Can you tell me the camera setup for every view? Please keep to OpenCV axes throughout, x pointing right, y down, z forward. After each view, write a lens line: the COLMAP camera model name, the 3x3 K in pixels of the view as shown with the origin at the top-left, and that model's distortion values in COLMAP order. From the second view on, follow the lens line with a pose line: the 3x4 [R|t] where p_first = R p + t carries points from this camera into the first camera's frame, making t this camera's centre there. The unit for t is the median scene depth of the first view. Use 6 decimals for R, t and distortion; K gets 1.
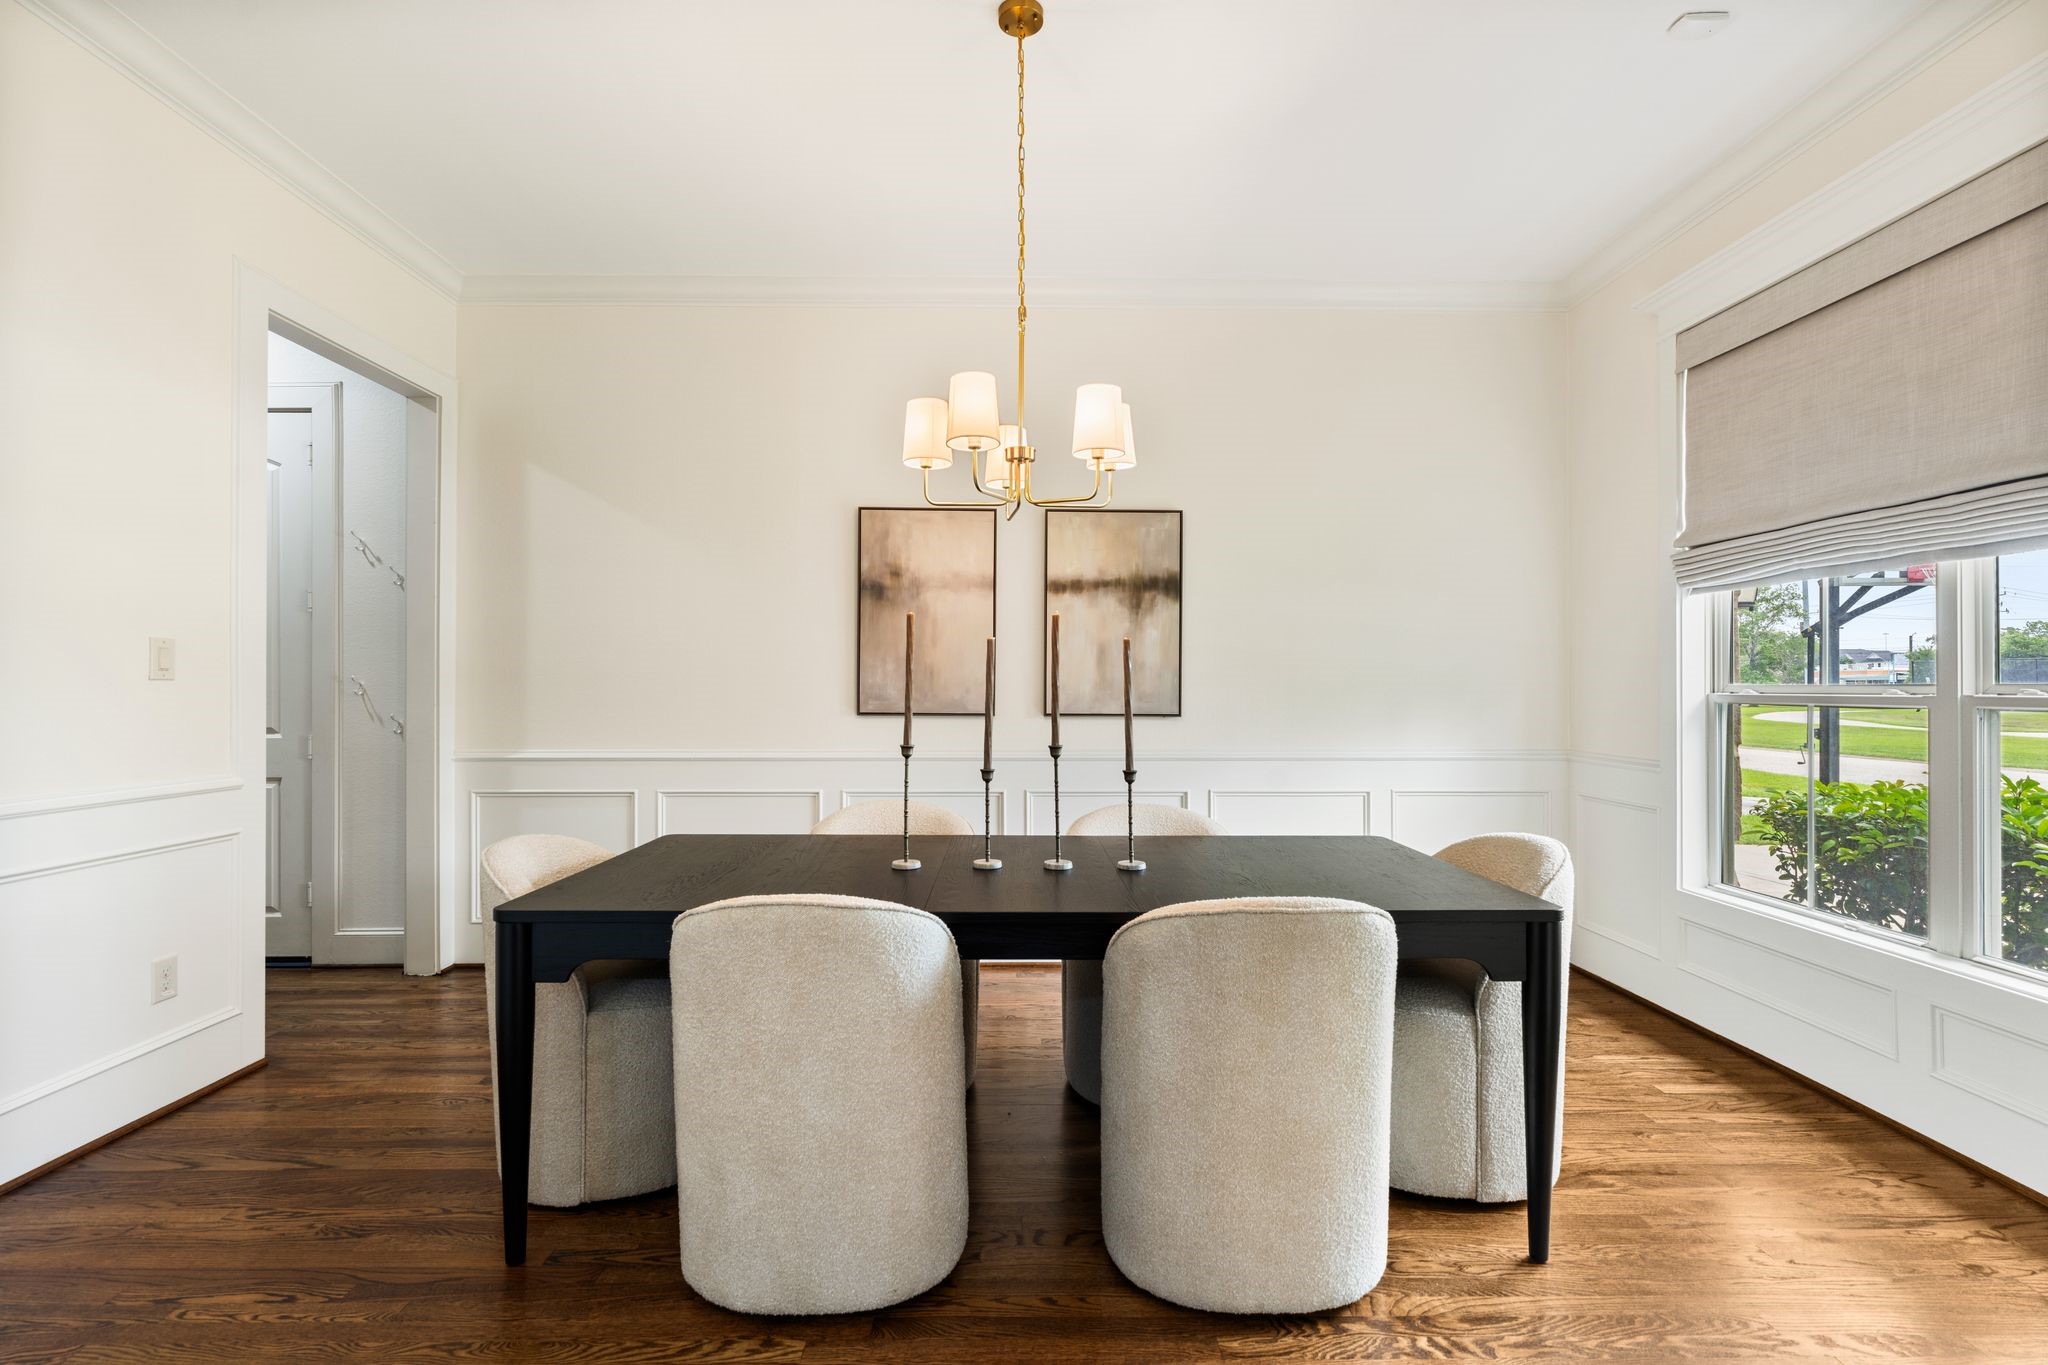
lens RADIAL K [[928.3, 0, 1025.7], [0, 928.3, 683.9], [0, 0, 1]] dist [-0.009448, 0.002093]
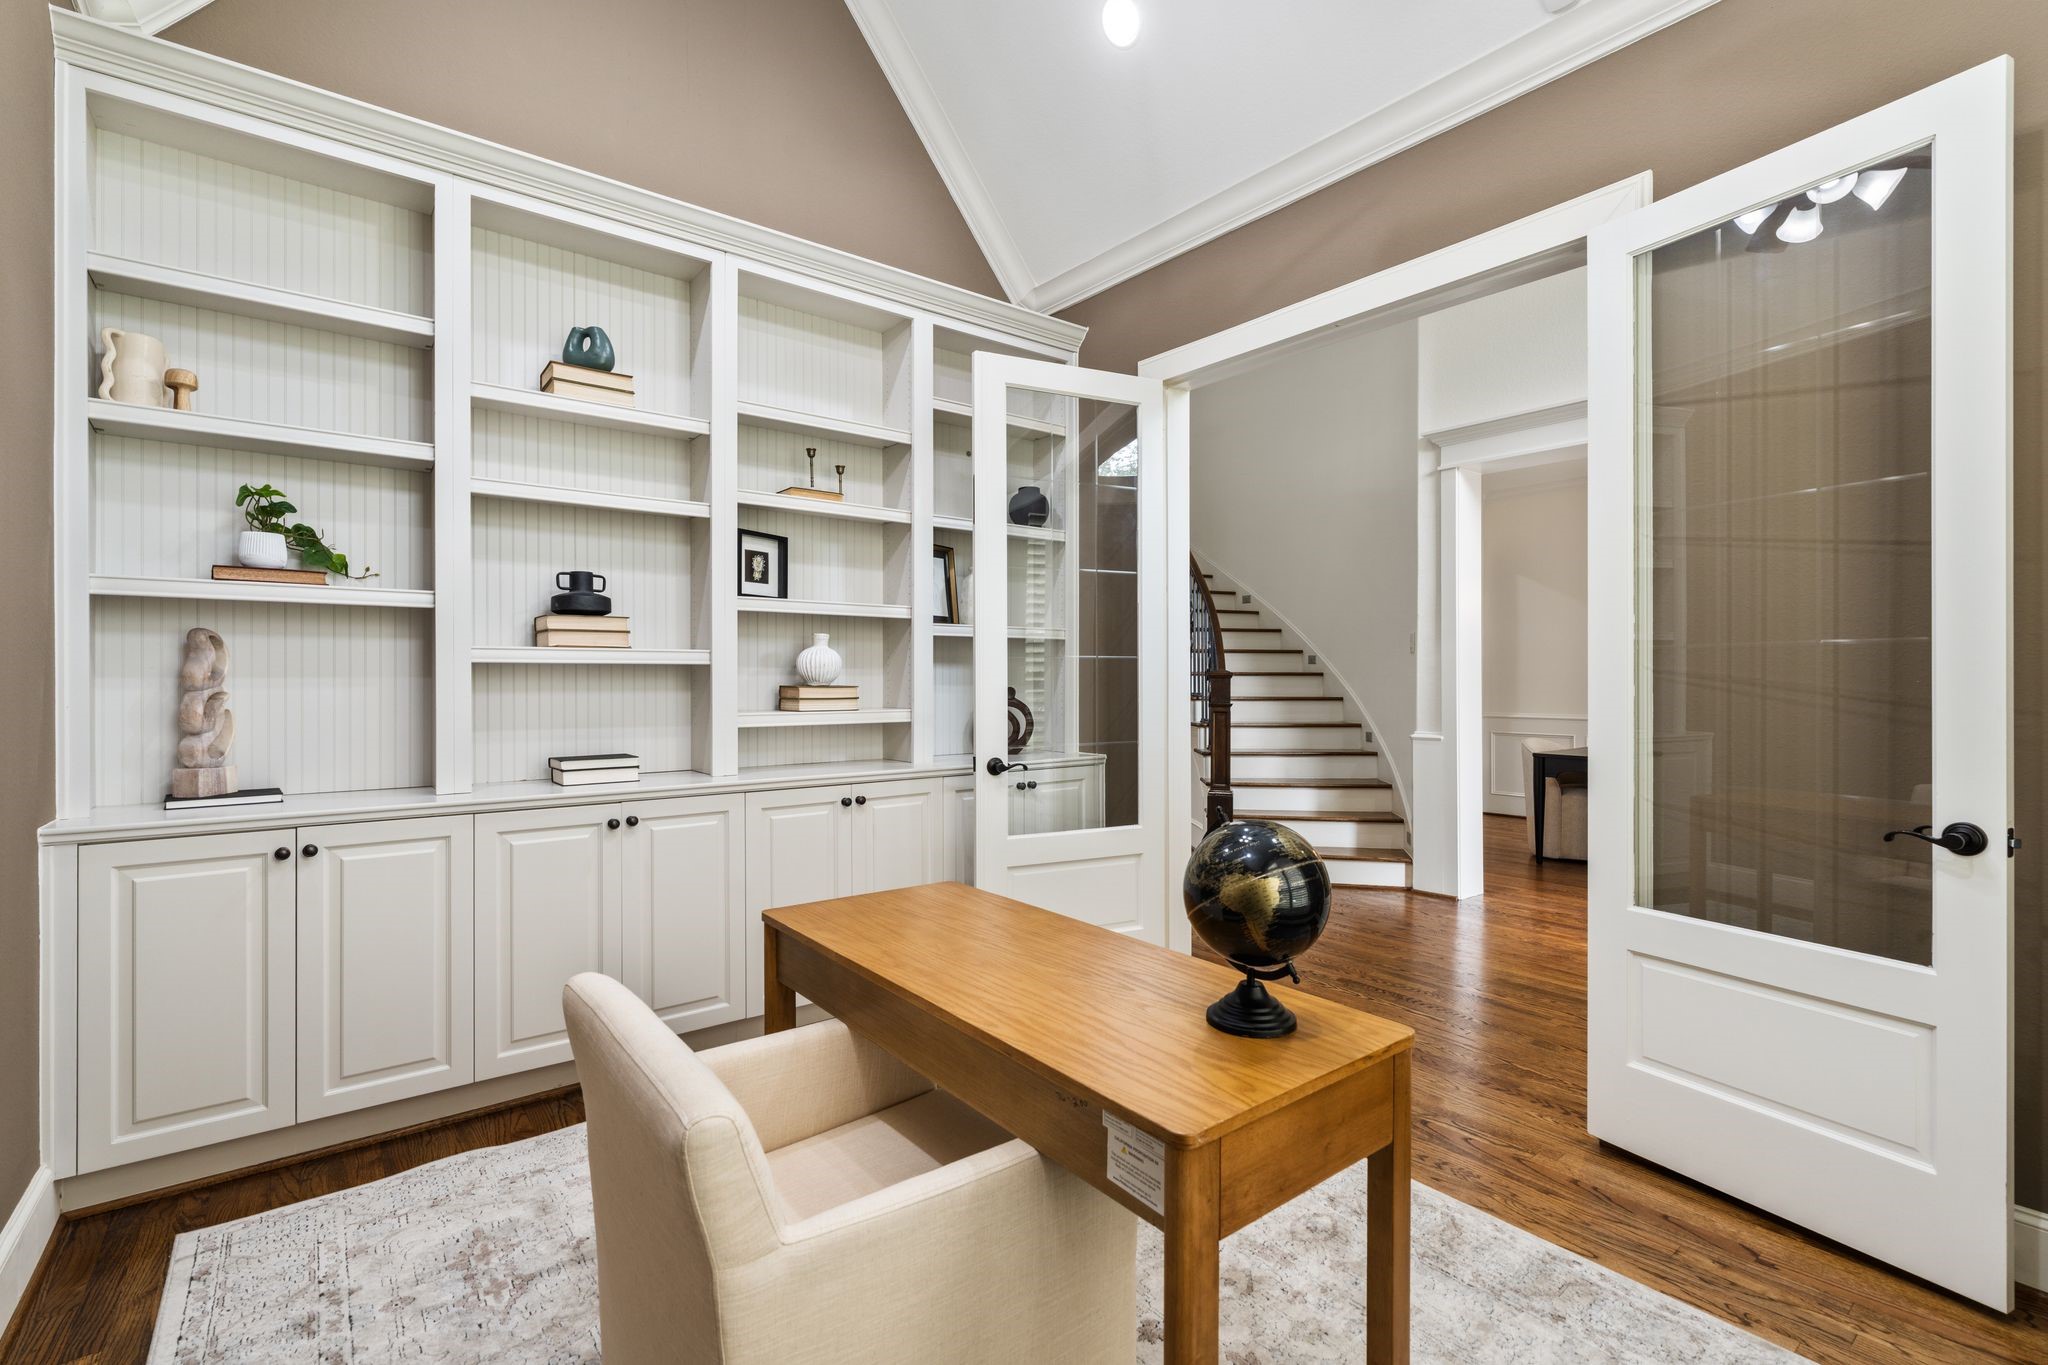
lens RADIAL K [[938.9, 0, 1029.6], [0, 938.9, 677.1], [0, 0, 1]] dist [-0.010604, 0.000502]
pose [[0.607393, -0.003997, -0.794391, 0.468665], [0.003507, 0.999991, -0.002350, -0.011281], [0.794394, -0.001358, 0.607402, -1.158974]]
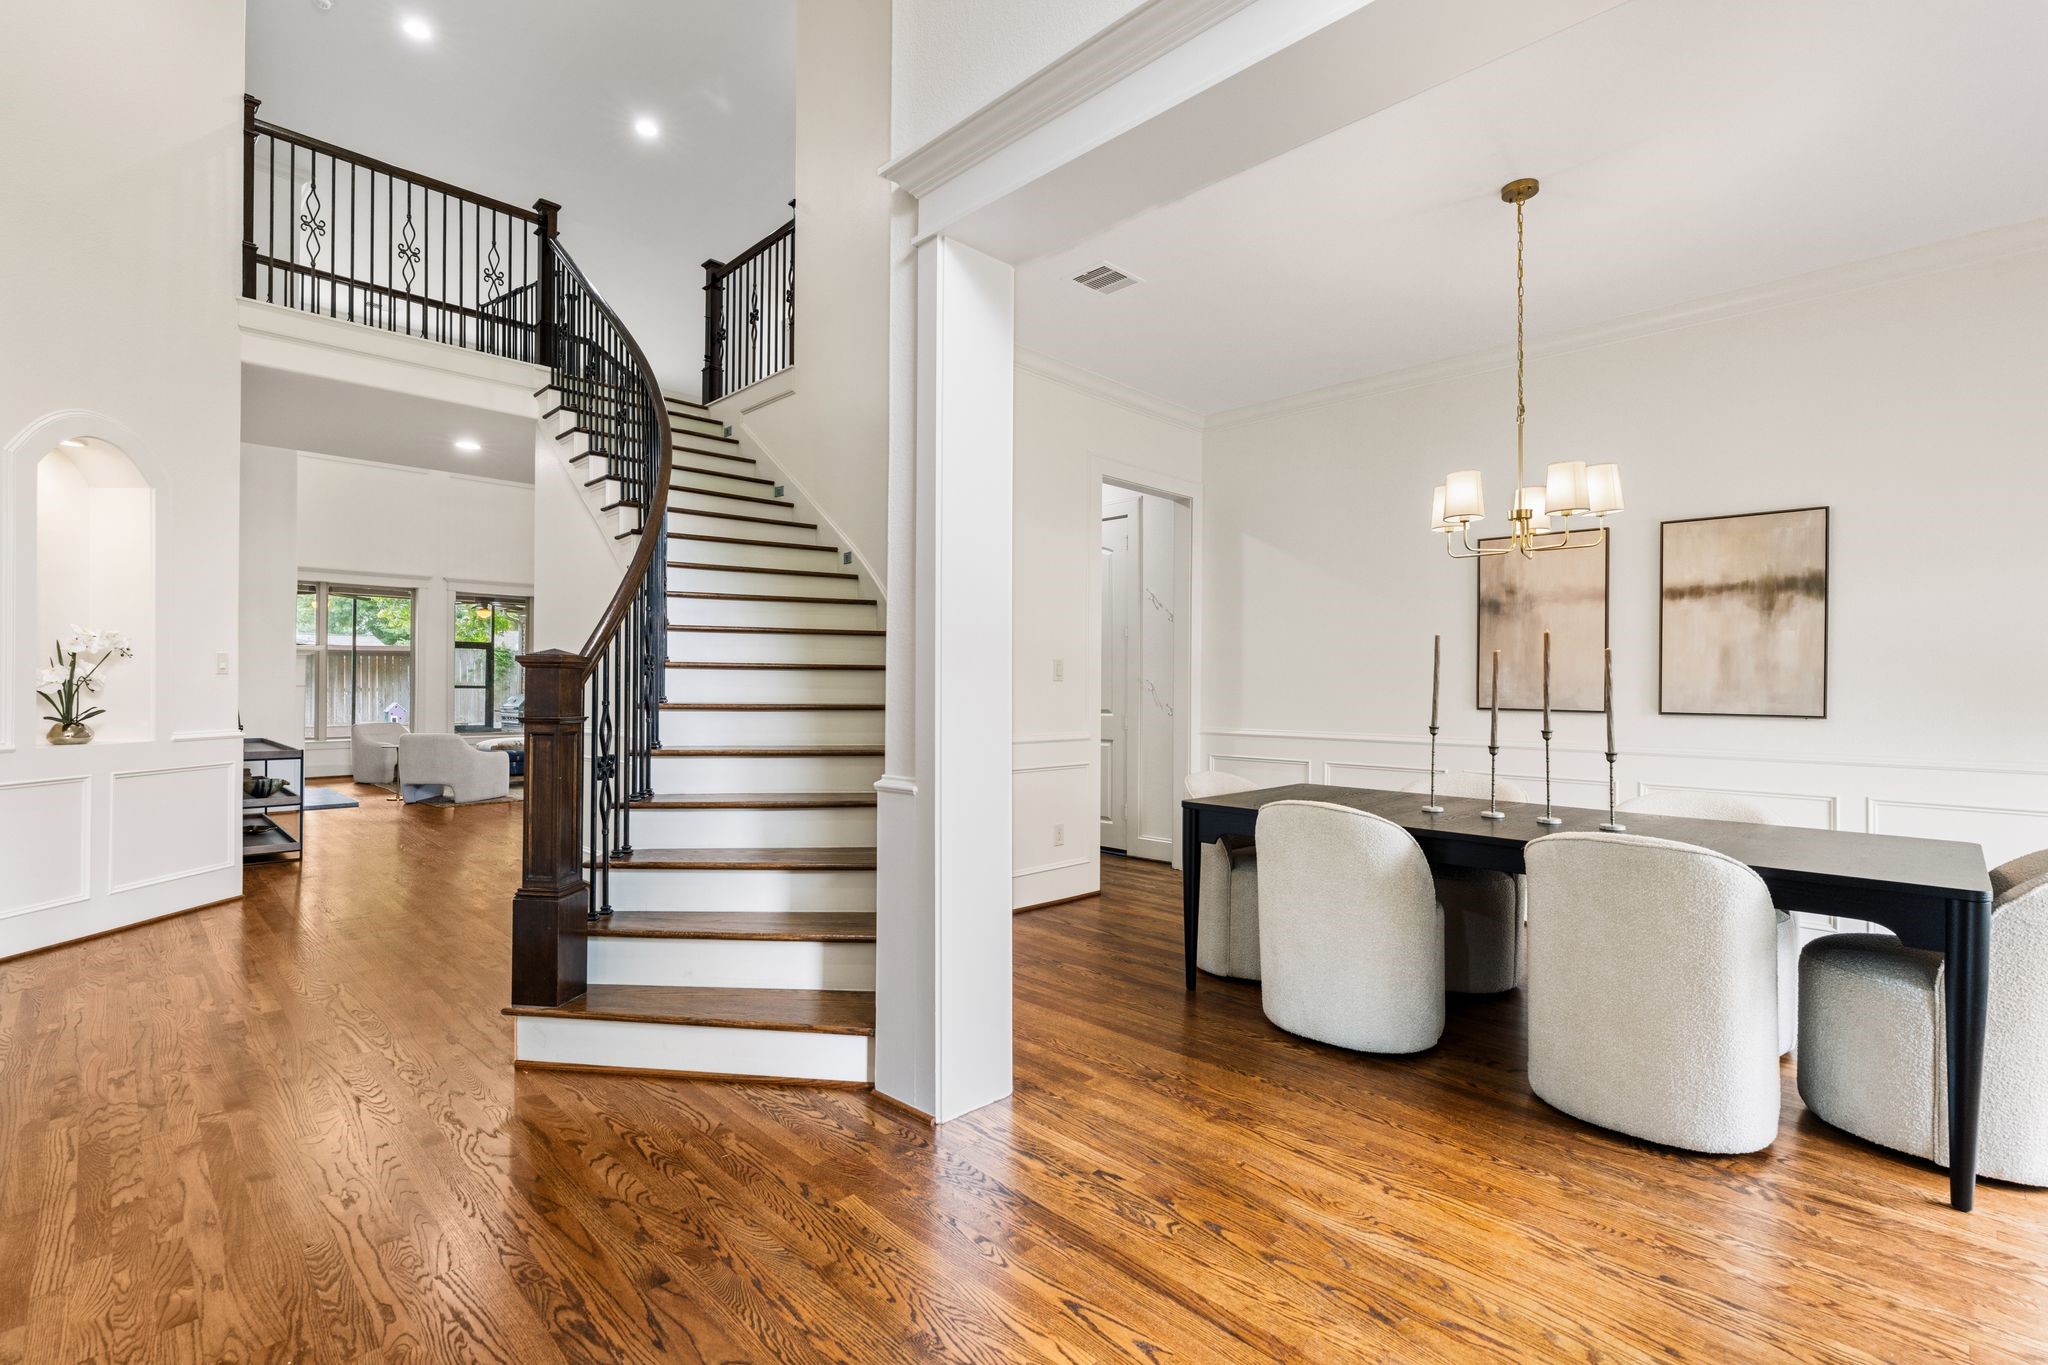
lens RADIAL K [[928.3, 0, 1014.1], [0, 928.3, 681.8], [0, 0, 1]] dist [-0.009448, 0.002093]
pose [[0.691077, 0.000805, -0.722780, 0.281656], [-0.001890, 0.999998, -0.000694, -0.001109], [0.722778, 0.001846, 0.691077, -0.285681]]
